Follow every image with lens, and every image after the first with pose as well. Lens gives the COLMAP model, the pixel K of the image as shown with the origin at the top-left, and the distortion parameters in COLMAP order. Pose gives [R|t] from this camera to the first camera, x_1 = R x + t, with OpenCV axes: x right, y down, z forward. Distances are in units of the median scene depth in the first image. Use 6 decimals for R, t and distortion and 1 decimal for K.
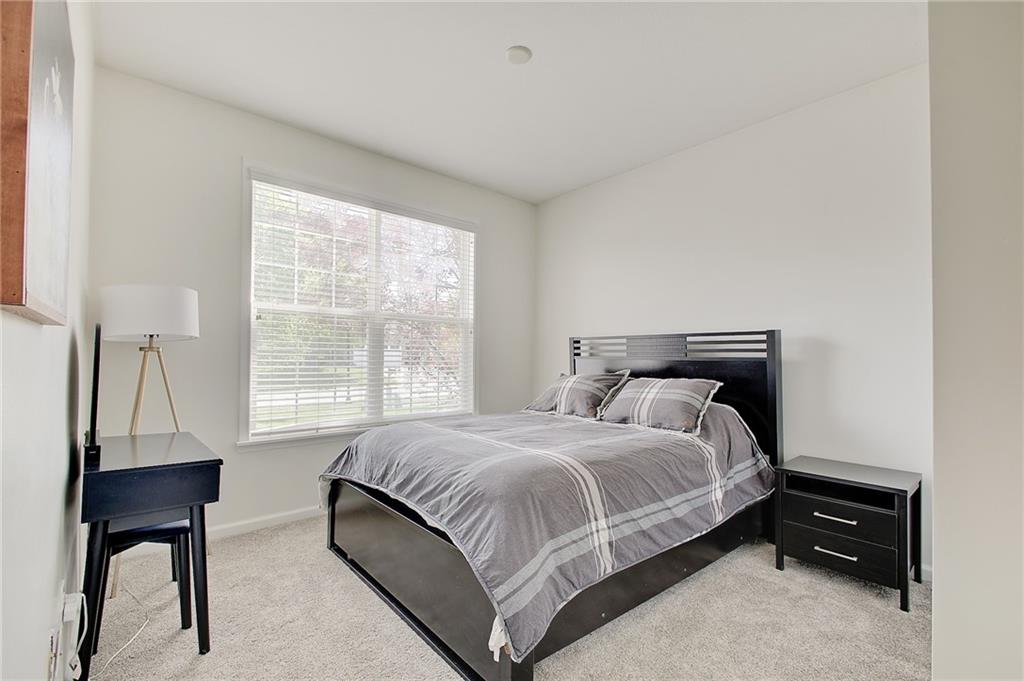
lens RADIAL K [[453.3, 0, 512.7], [0, 453.3, 346.8], [0, 0, 1]] dist [0.025609, -0.001793]
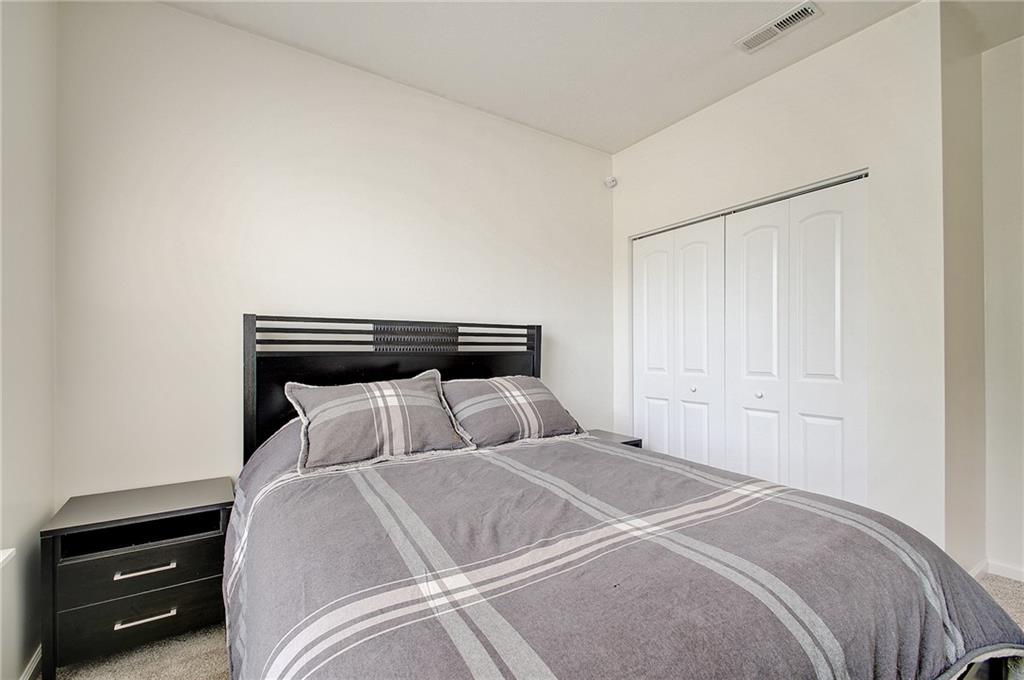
lens RADIAL K [[453.3, 0, 512.7], [0, 453.3, 344.7], [0, 0, 1]] dist [0.025609, -0.001793]
pose [[0.130338, 0.004120, 0.991461, -0.433488], [-0.021533, 0.999767, -0.001324, 0.010310], [-0.991236, -0.021176, 0.130397, 0.809113]]
